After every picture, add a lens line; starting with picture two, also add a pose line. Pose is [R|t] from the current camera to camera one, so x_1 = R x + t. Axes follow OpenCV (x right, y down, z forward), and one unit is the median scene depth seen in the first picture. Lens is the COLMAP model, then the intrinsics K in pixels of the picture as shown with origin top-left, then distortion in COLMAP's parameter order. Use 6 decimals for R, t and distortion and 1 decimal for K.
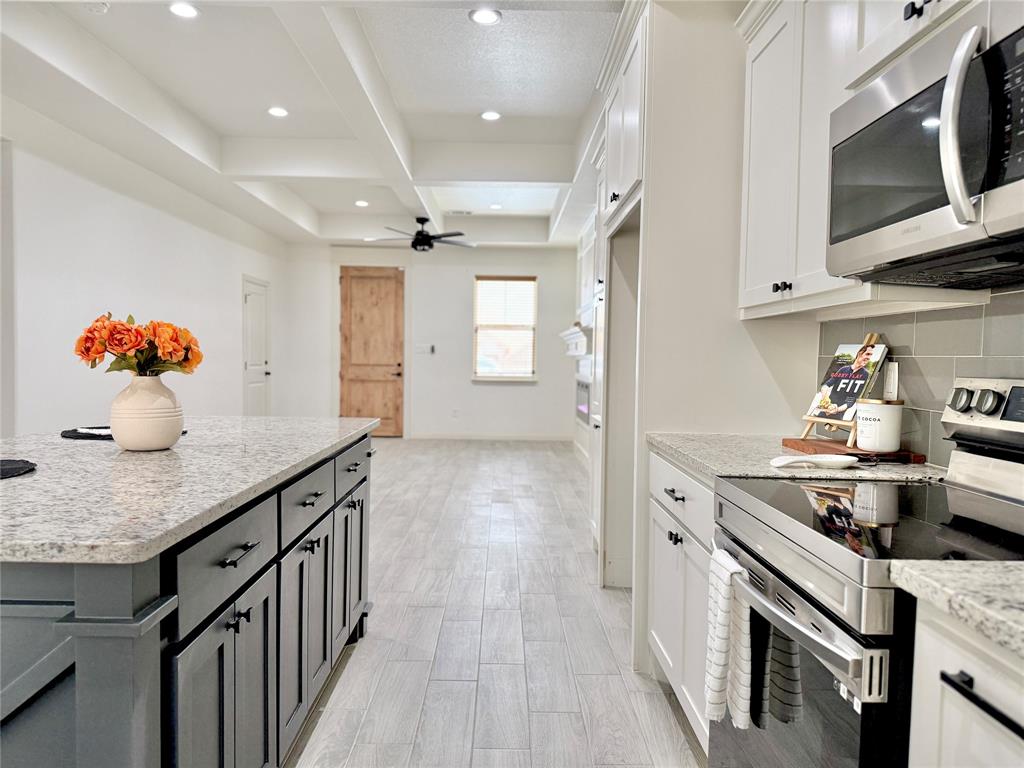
lens RADIAL K [[732.3, 0, 510.5], [0, 732.3, 387.5], [0, 0, 1]] dist [0.061322, -0.067703]
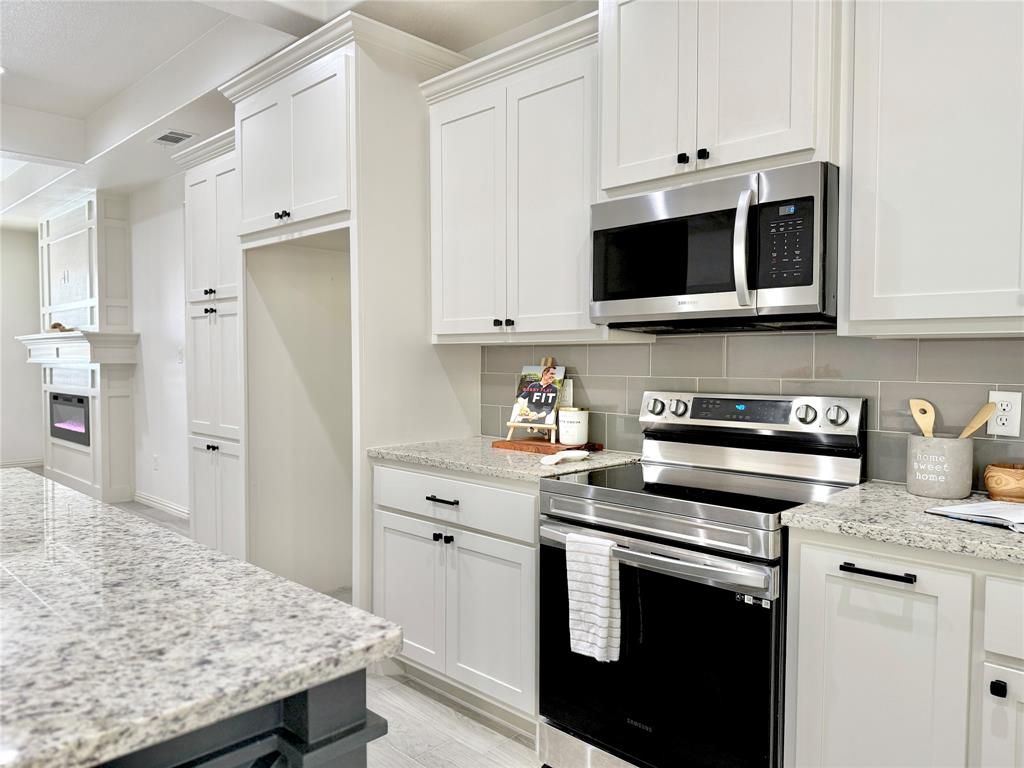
lens RADIAL K [[732.3, 0, 514.1], [0, 732.3, 393.8], [0, 0, 1]] dist [0.061322, -0.067703]
pose [[0.702984, -0.056113, 0.708989, -0.595746], [0.044396, 0.998401, 0.034998, -0.067383], [-0.709819, 0.006873, 0.704351, 0.132066]]
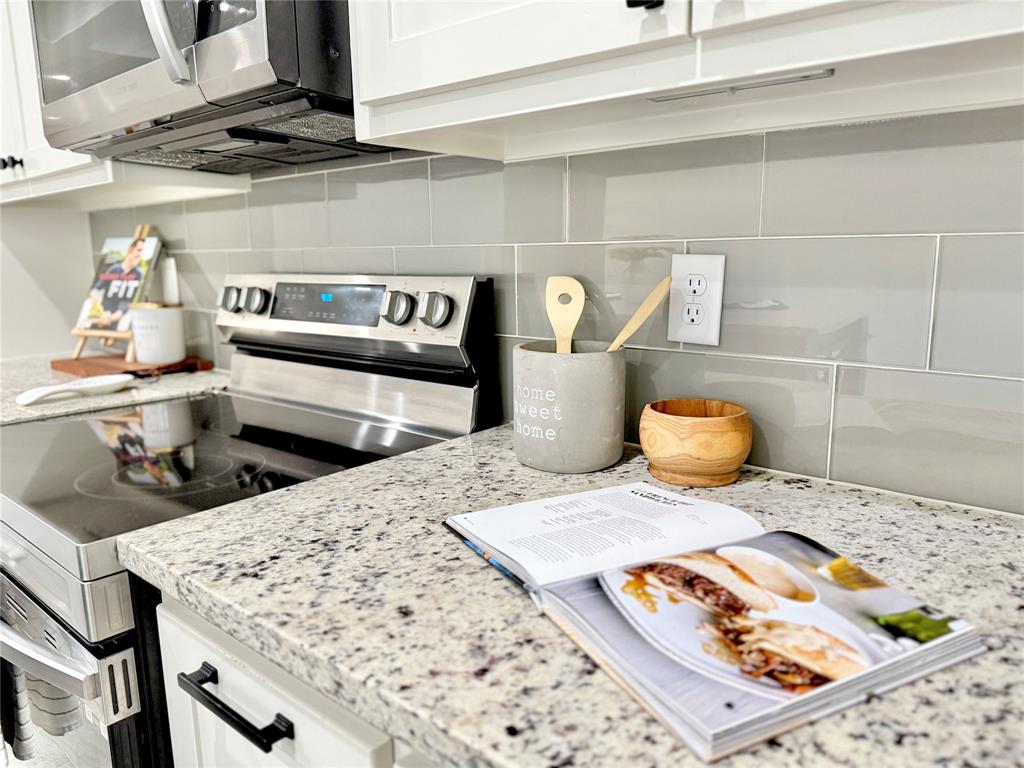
lens RADIAL K [[732.3, 0, 516.1], [0, 732.3, 383.2], [0, 0, 1]] dist [0.061322, -0.067703]
pose [[0.664944, -0.166168, 0.728174, 0.148602], [0.064918, 0.984106, 0.165290, -0.008288], [-0.744066, -0.062638, 0.665163, 0.123186]]
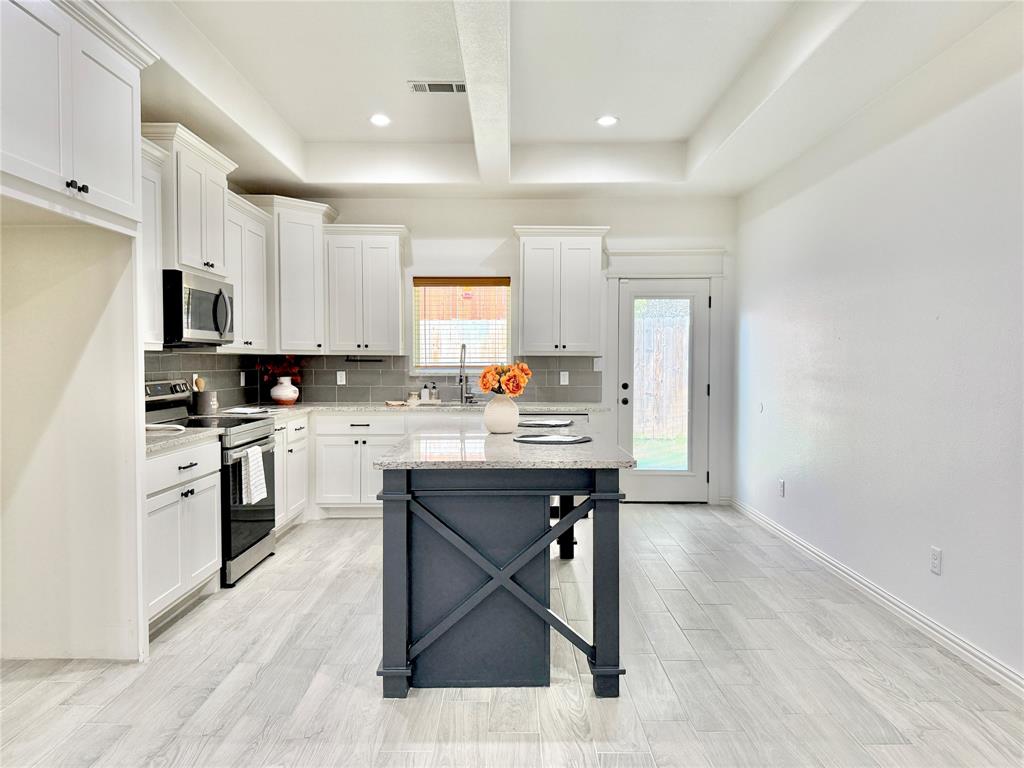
lens RADIAL K [[732.3, 0, 530.8], [0, 732.3, 382.6], [0, 0, 1]] dist [0.061322, -0.067703]
pose [[-0.999445, -0.029020, -0.016386, -0.573916], [-0.030147, 0.996852, 0.073333, -0.207164], [0.014206, 0.073786, -0.997173, 3.081601]]
